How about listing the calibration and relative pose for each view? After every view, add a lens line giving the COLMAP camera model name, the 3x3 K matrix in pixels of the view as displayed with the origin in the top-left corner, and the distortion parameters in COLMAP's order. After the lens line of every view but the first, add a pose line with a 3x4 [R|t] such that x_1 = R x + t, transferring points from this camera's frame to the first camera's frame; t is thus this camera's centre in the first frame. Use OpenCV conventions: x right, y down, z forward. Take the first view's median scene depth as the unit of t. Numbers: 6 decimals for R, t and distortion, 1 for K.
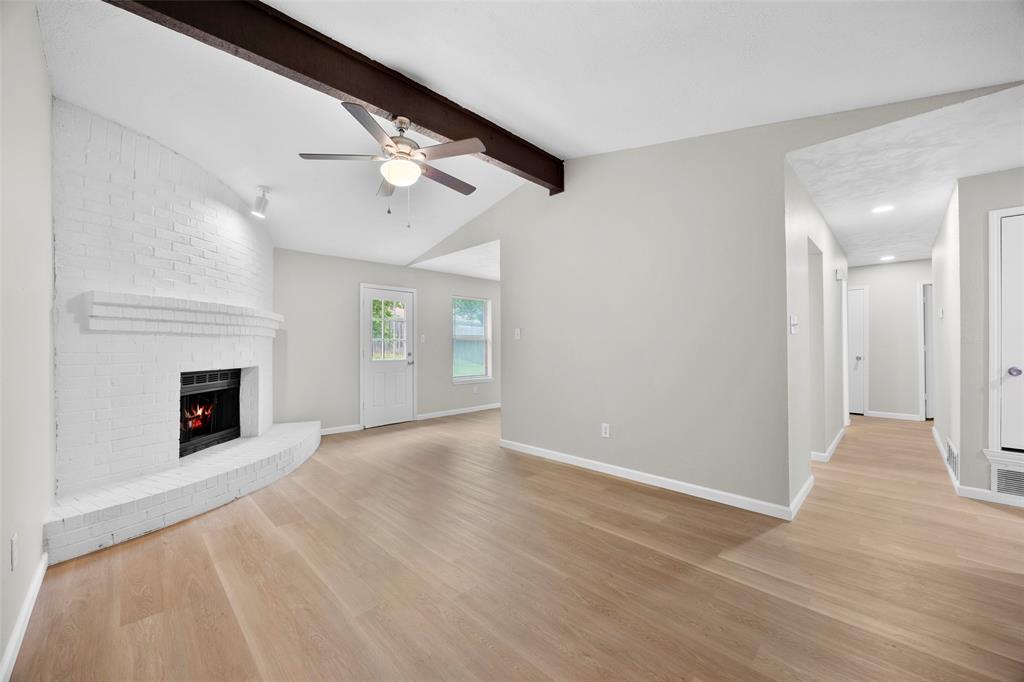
lens RADIAL K [[388.8, 0, 510.2], [0, 388.8, 344.2], [0, 0, 1]] dist [-0.000194, 0.000033]
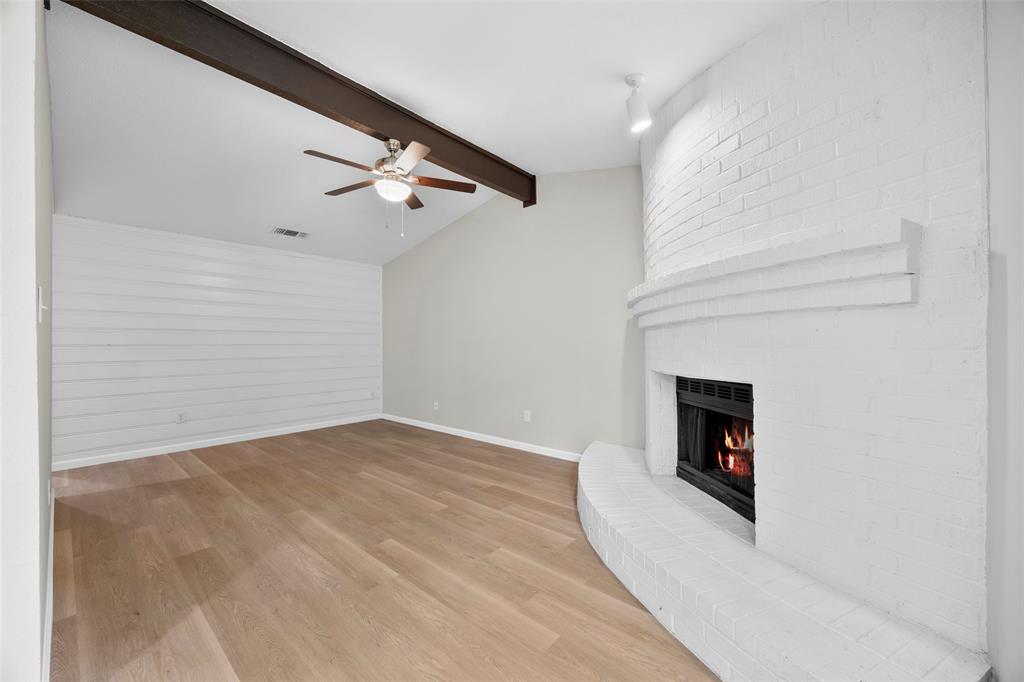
lens RADIAL K [[388.8, 0, 510.2], [0, 388.8, 344.2], [0, 0, 1]] dist [-0.000194, 0.000033]
pose [[-0.996987, 0.010331, -0.076884, -0.442628], [0.011339, 0.999855, -0.012684, 0.017746], [0.076742, -0.013518, -0.996959, 1.806786]]
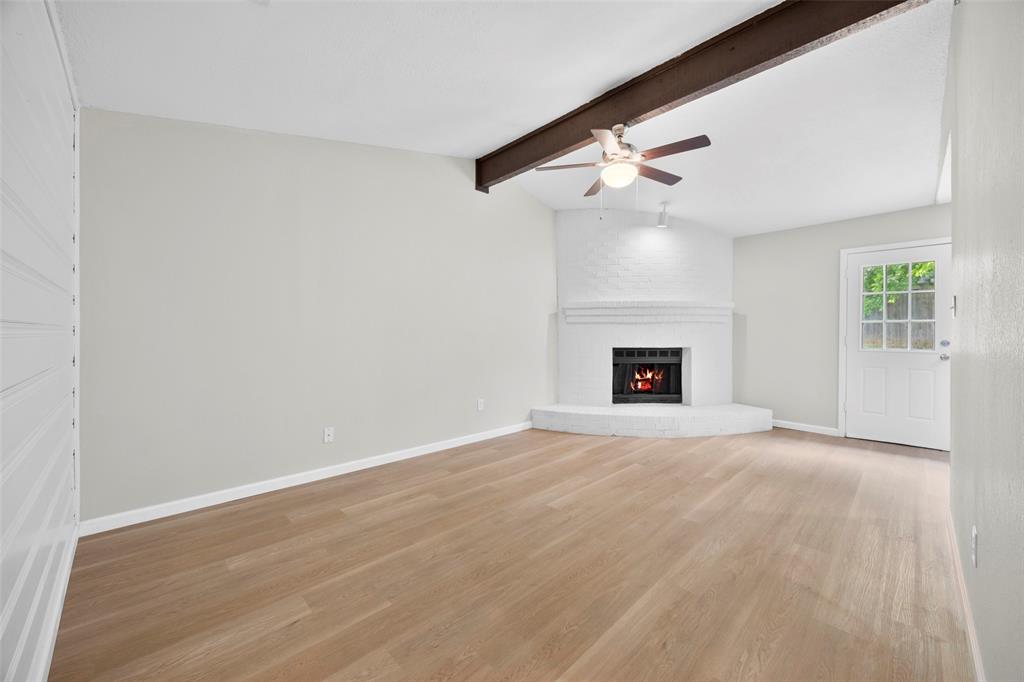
lens RADIAL K [[391.9, 0, 511.6], [0, 391.9, 335.0], [0, 0, 1]] dist [0.000742, 0.000030]
pose [[-0.010528, 0.012991, -0.999860, 0.714769], [0.007693, 0.999887, 0.012910, -0.001296], [0.999915, -0.007556, -0.010627, 0.590014]]
